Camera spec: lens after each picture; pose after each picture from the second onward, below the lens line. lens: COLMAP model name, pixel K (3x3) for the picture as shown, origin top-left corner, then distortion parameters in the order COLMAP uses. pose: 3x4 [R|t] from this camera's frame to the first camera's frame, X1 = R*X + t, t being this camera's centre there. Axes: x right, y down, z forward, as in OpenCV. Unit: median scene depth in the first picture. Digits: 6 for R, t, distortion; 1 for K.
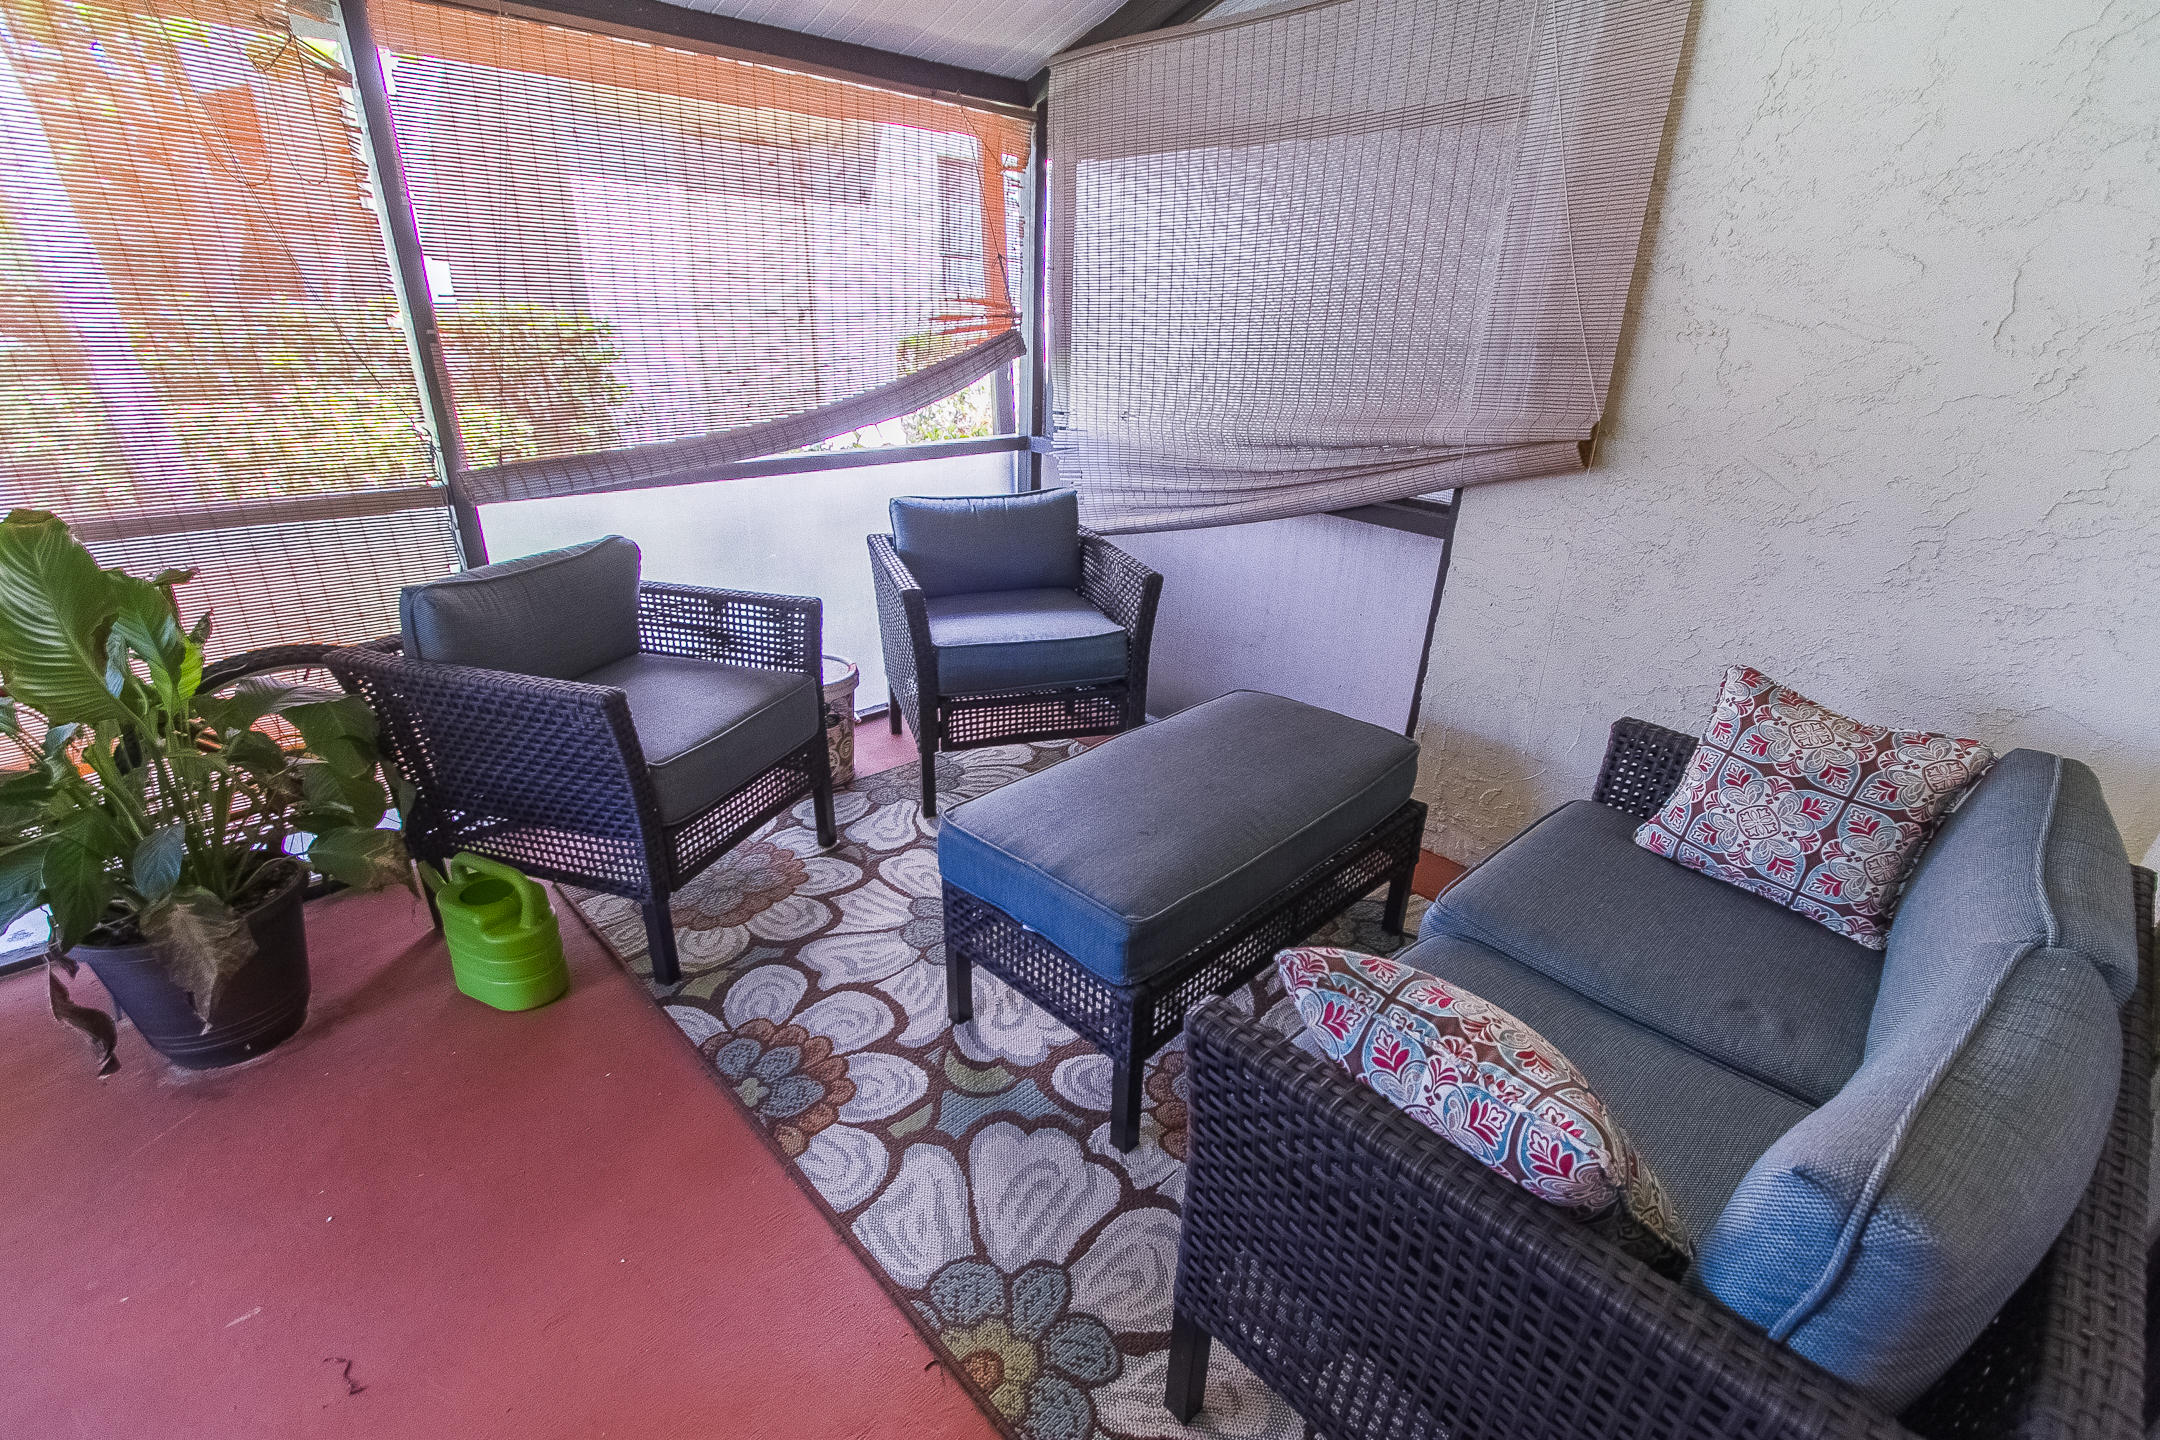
lens RADIAL K [[976.5, 0, 1076.7], [0, 976.5, 729.4], [0, 0, 1]] dist [0.002465, -0.000209]
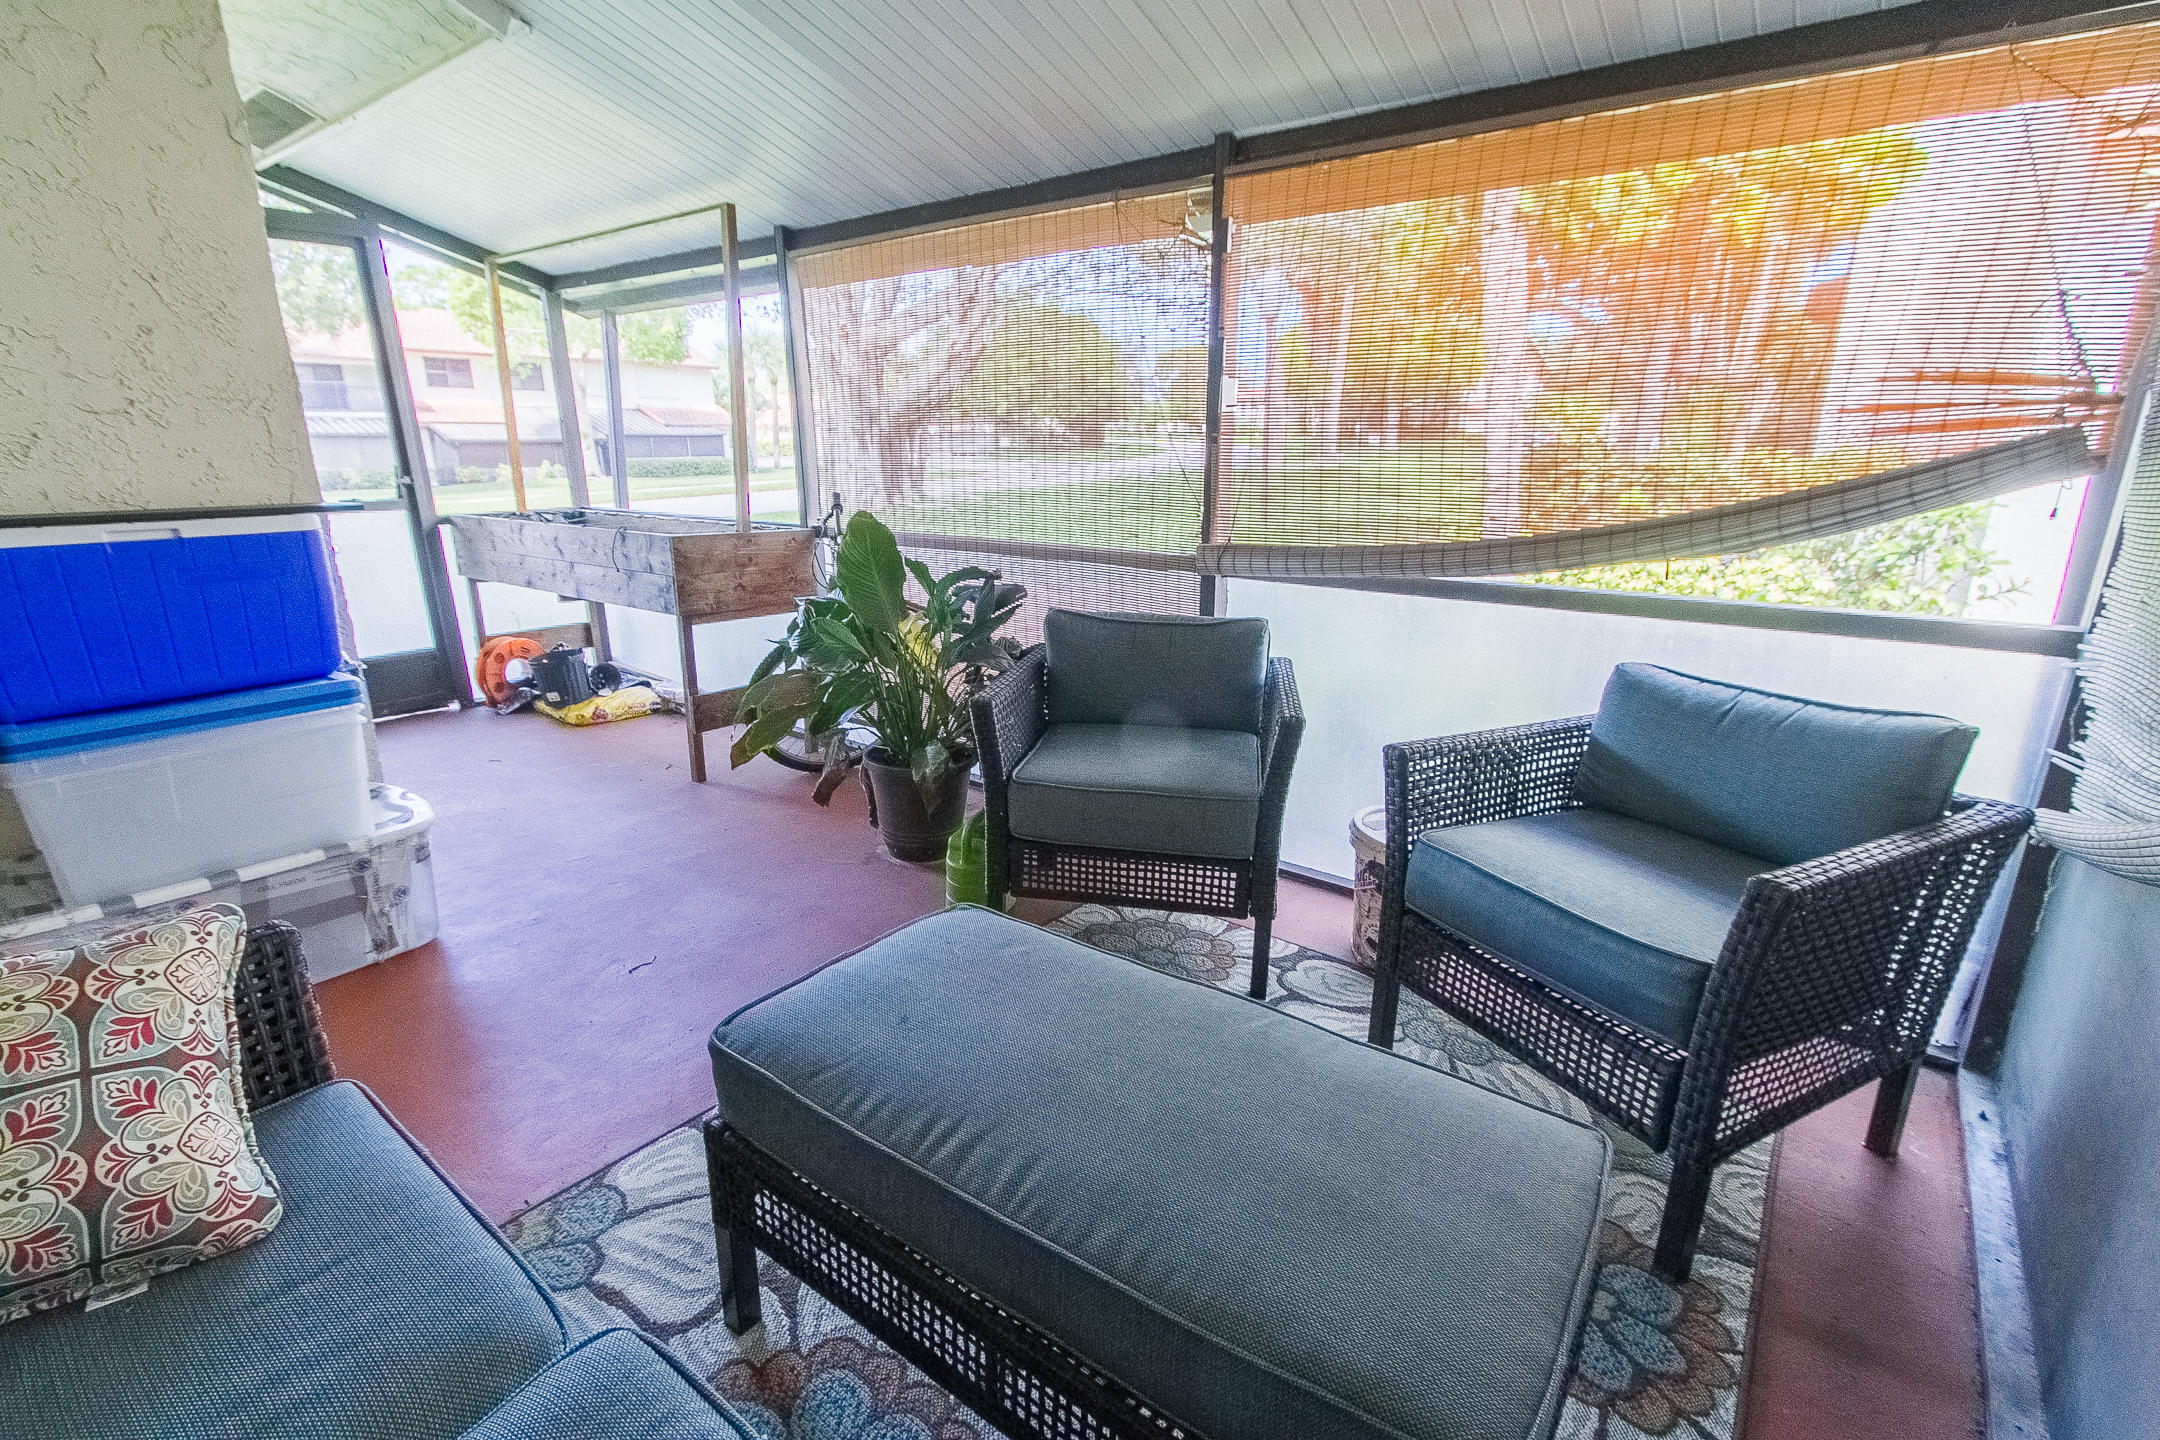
lens RADIAL K [[982.3, 0, 1083.3], [0, 982.3, 727.8], [0, 0, 1]] dist [0.001361, 0.000354]
pose [[0.001536, 0.258607, -0.965981, 0.934665], [-0.364794, 0.899560, 0.240245, -0.382850], [0.931087, 0.352015, 0.095720, 1.003034]]
